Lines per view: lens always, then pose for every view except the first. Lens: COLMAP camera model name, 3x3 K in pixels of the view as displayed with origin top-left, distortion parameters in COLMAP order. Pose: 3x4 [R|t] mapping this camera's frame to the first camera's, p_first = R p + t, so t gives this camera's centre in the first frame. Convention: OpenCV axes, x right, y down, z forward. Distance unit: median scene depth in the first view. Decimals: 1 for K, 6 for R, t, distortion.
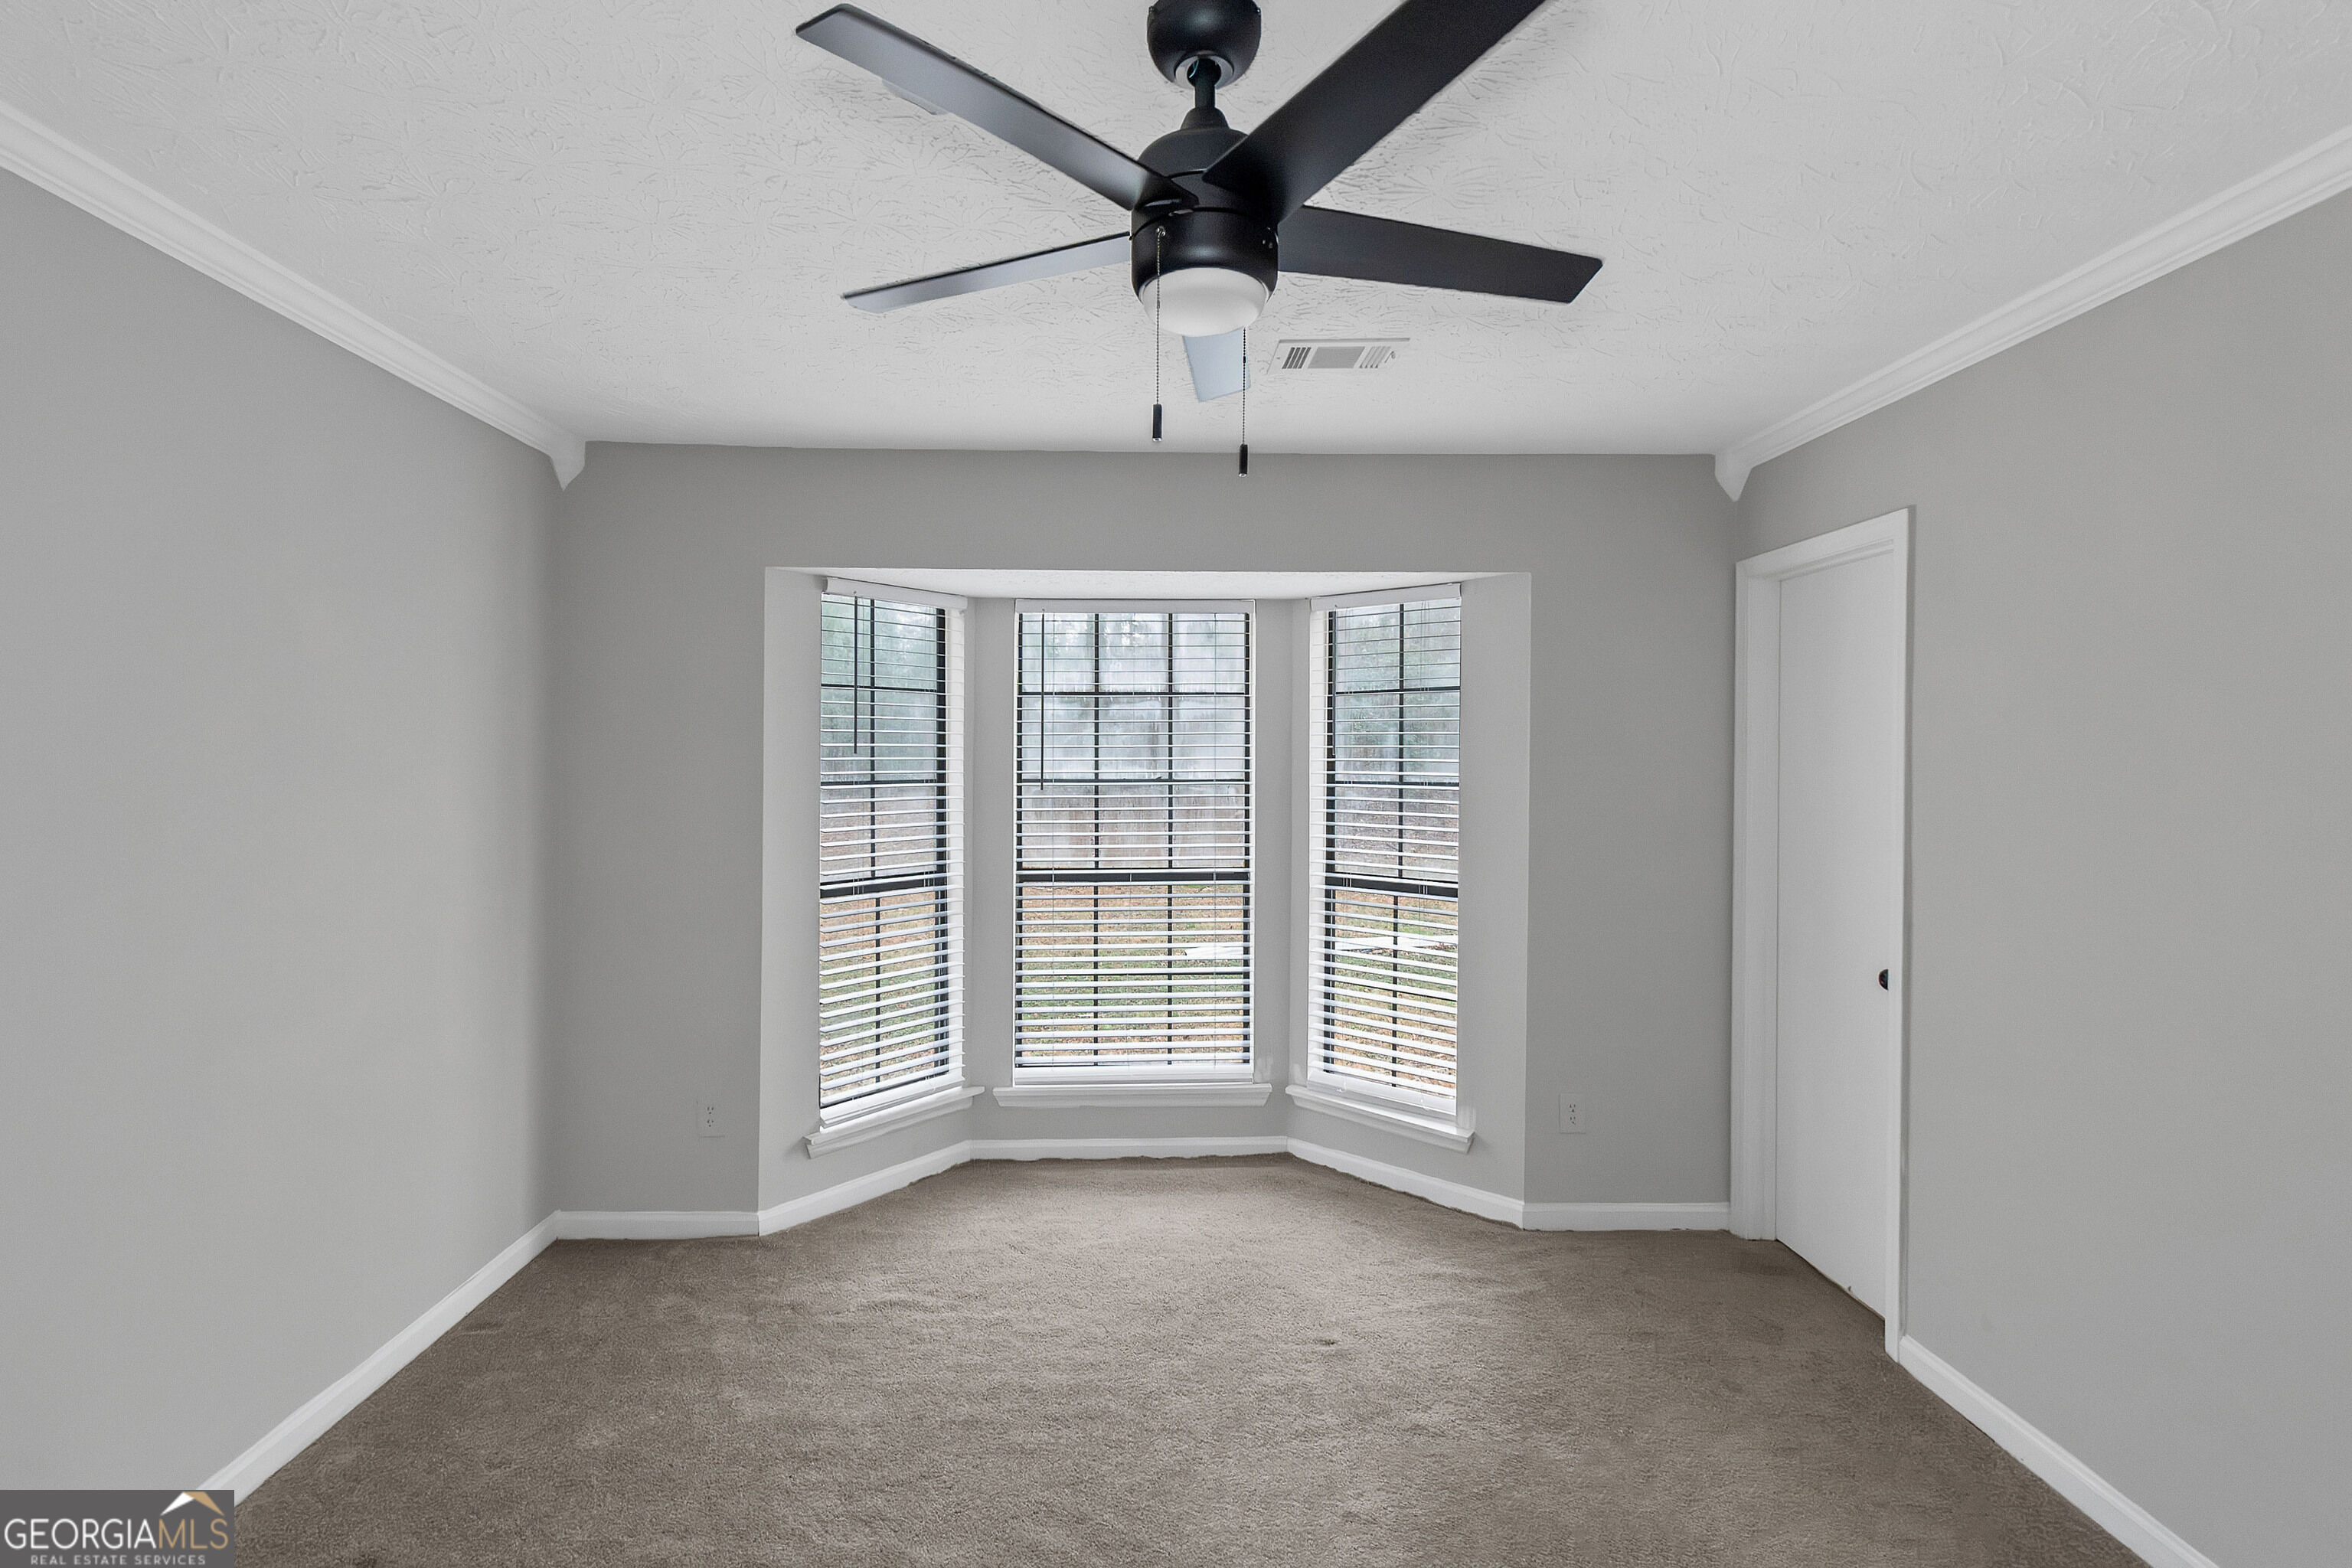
lens RADIAL K [[1060.7, 0, 1162.3], [0, 1060.7, 775.6], [0, 0, 1]] dist [-0.001372, -0.000574]
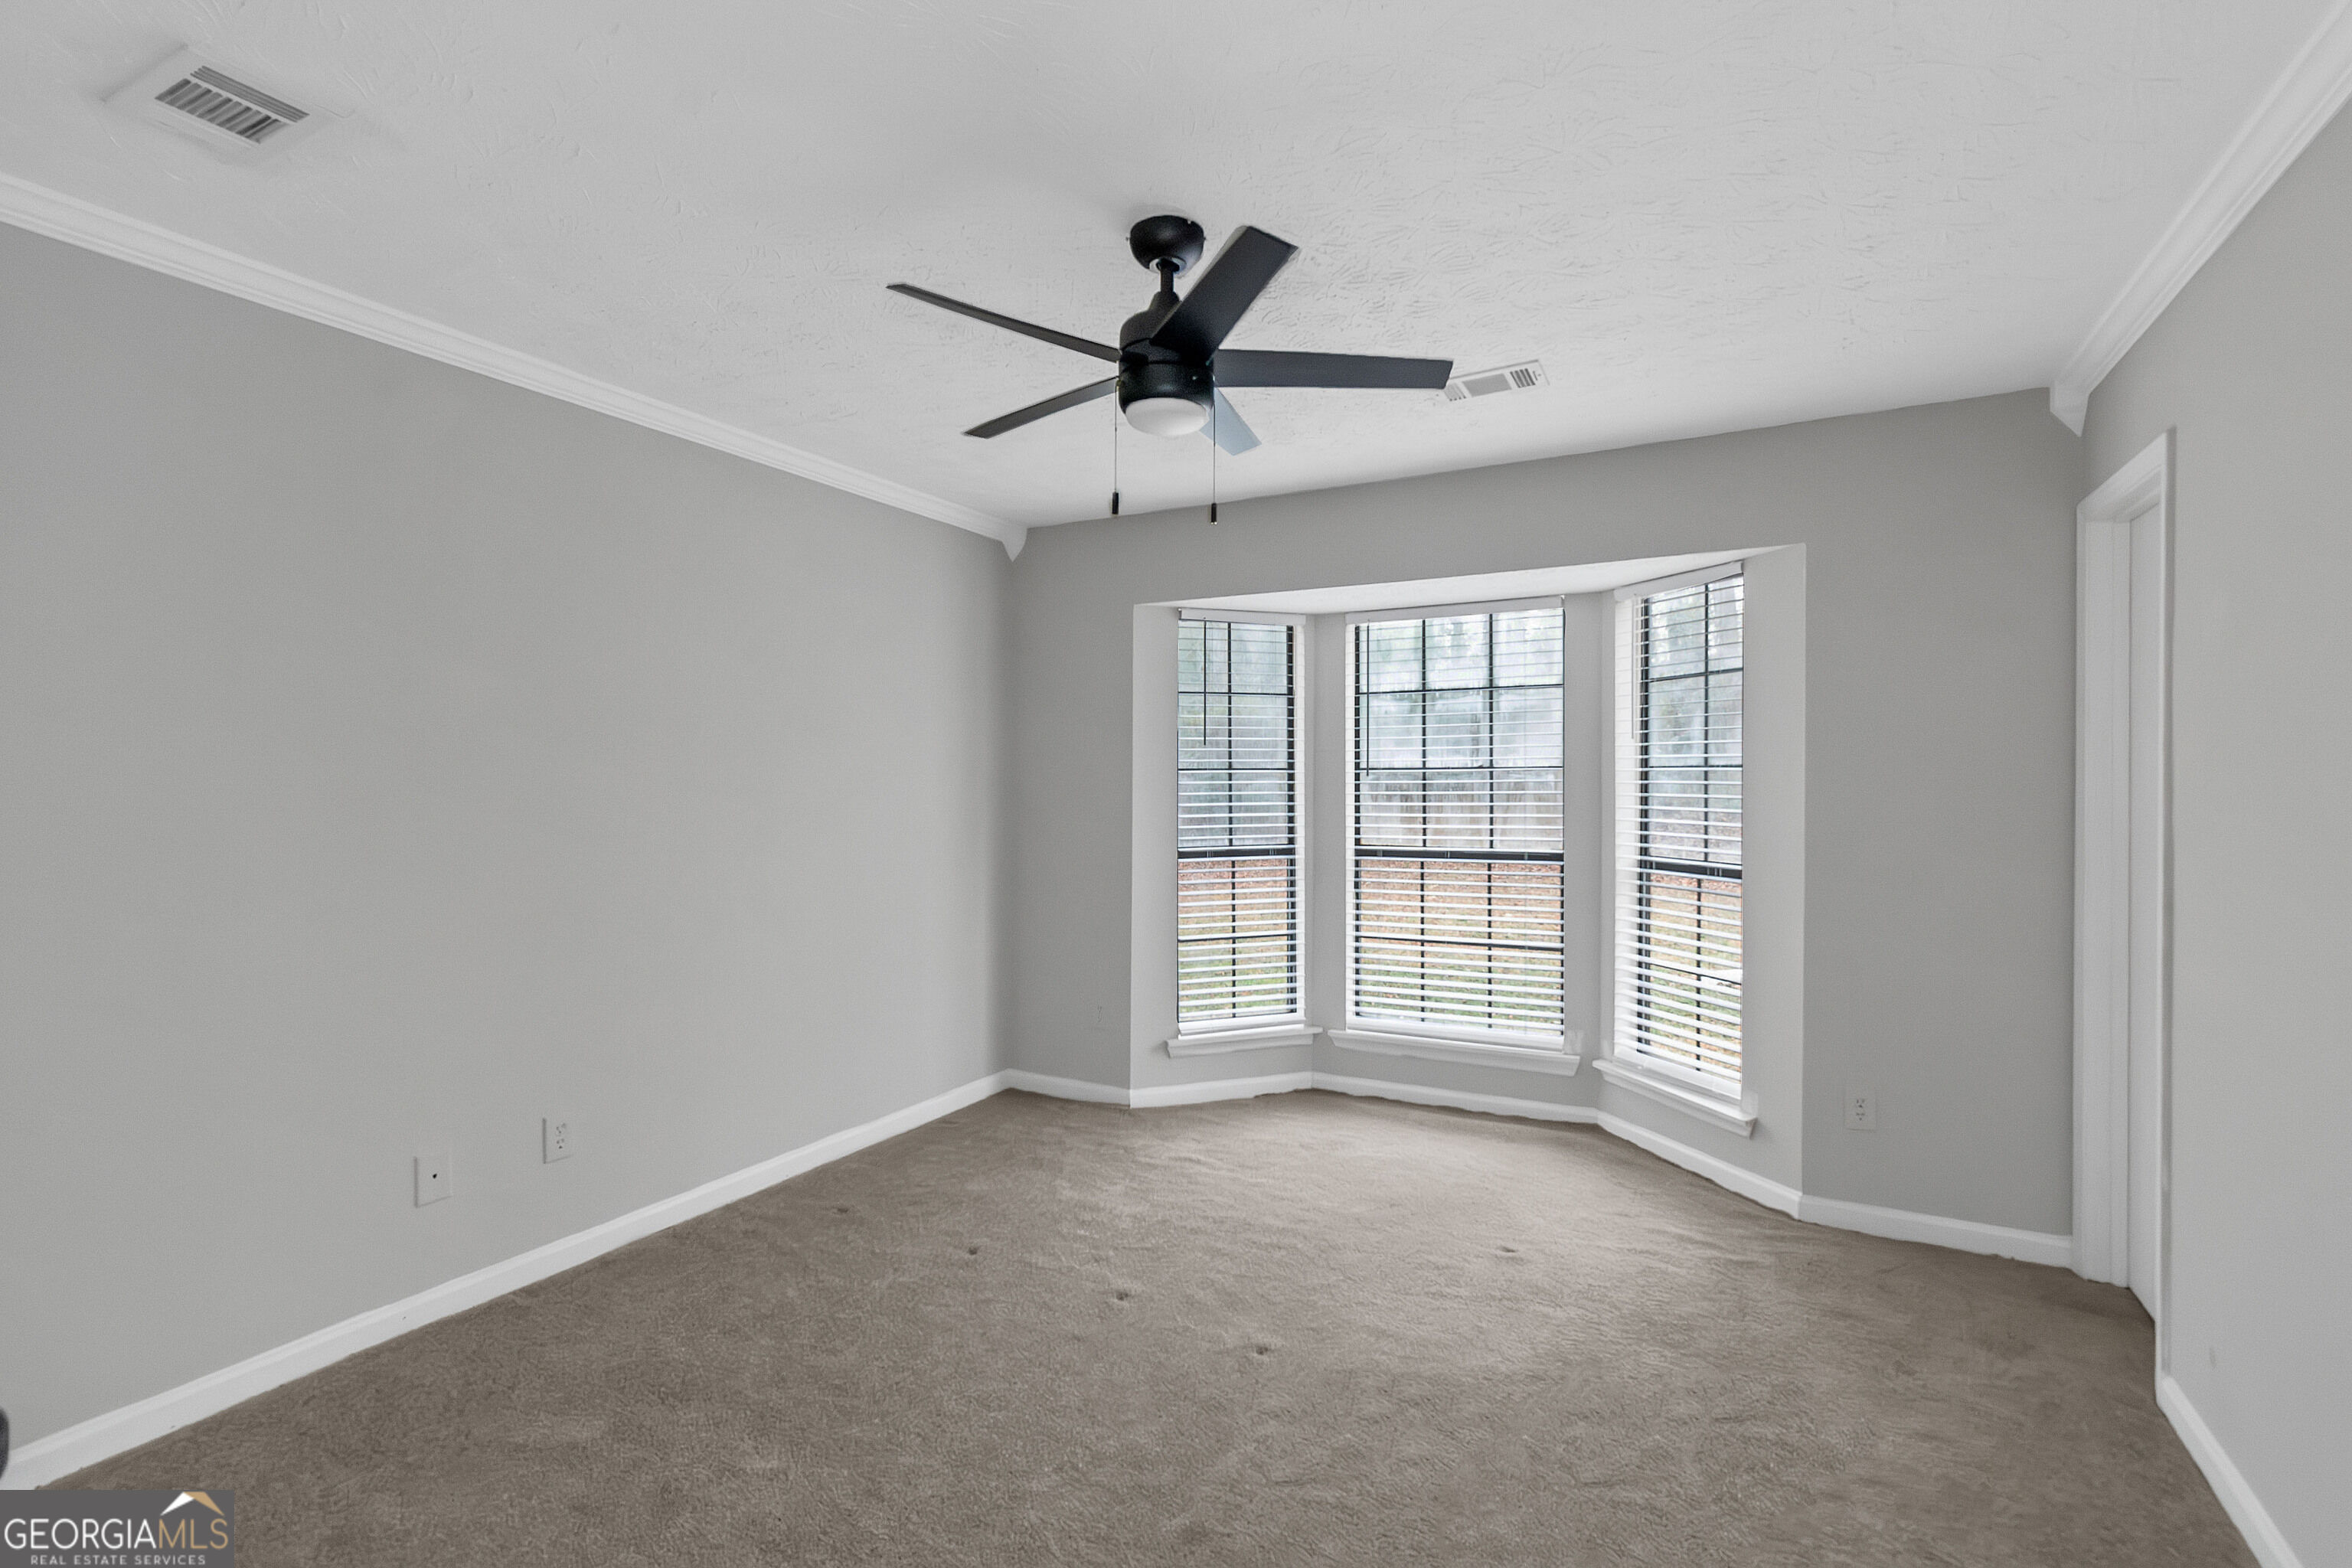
lens RADIAL K [[1076.4, 0, 1176.0], [0, 1076.4, 784.0], [0, 0, 1]] dist [-0.001470, -0.000487]
pose [[0.863496, -0.002068, -0.504351, 0.296485], [-0.003783, 0.999937, -0.010577, 0.035892], [0.504341, 0.011041, 0.863434, -0.119601]]
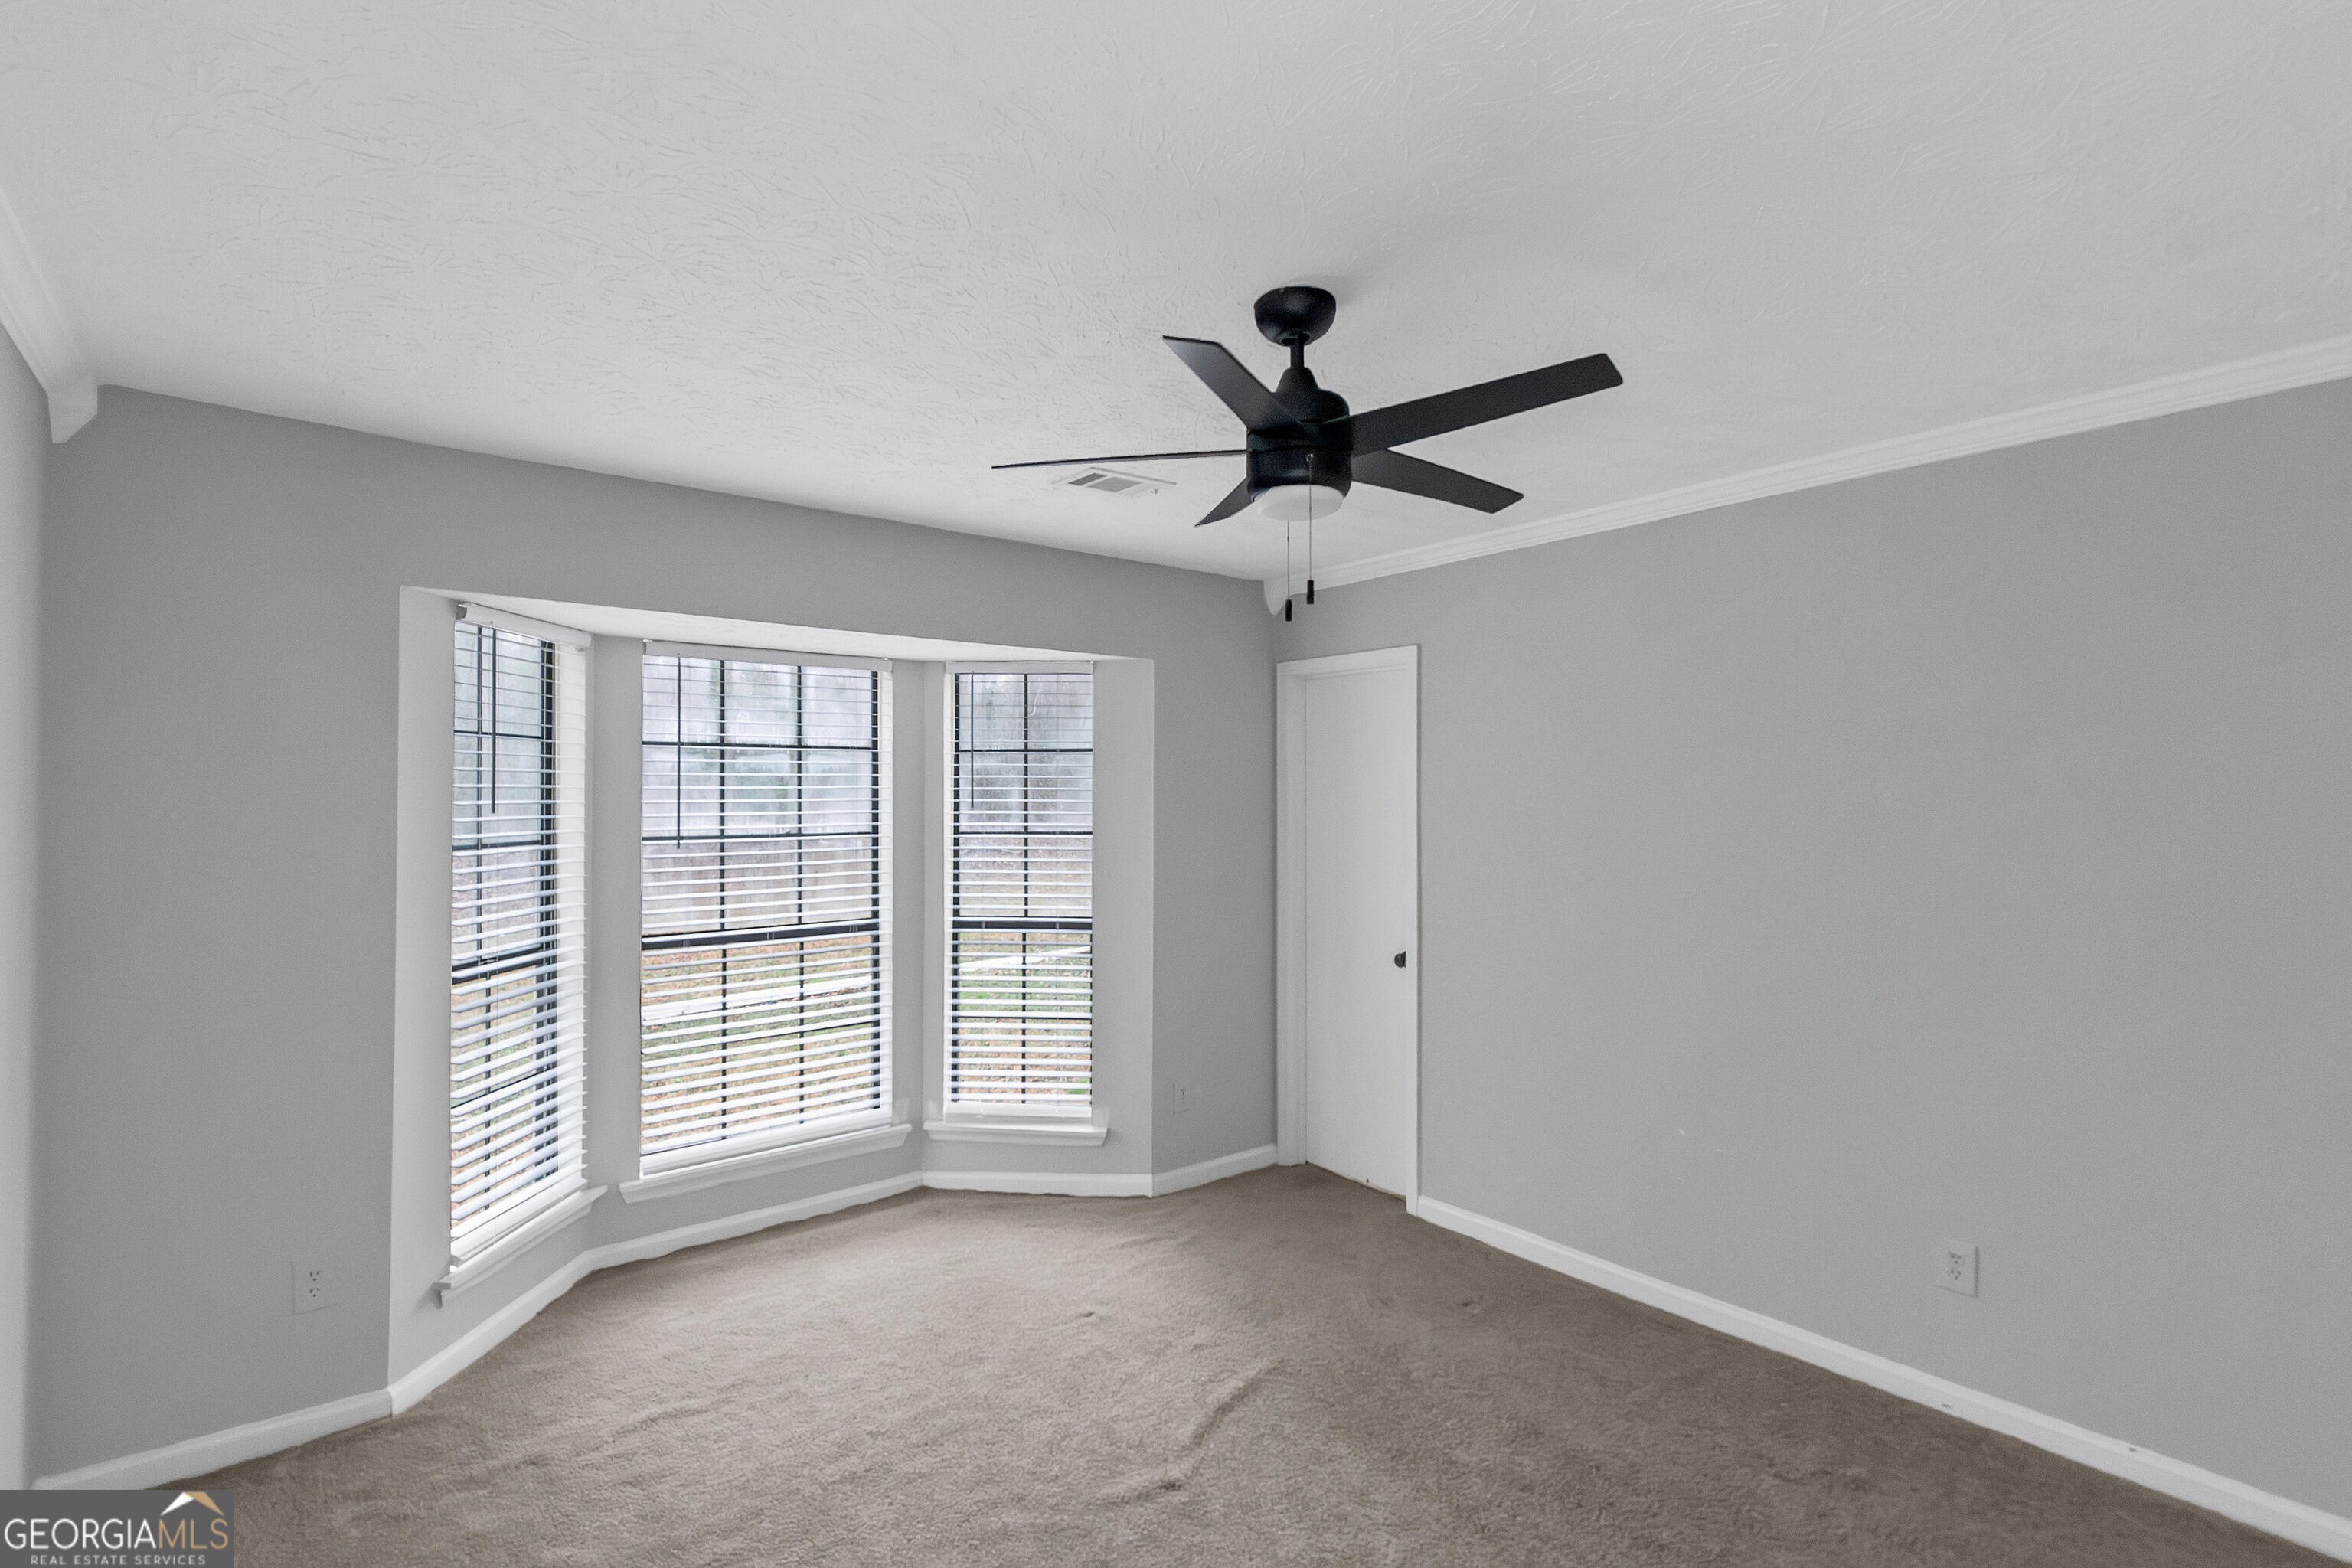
lens RADIAL K [[1086.6, 0, 1167.2], [0, 1086.6, 802.1], [0, 0, 1]] dist [-0.001193, -0.000571]
pose [[0.799842, -0.005289, 0.600188, -0.338291], [0.013302, 0.999872, -0.008917, -0.013148], [-0.600064, 0.015116, 0.799809, -0.013985]]
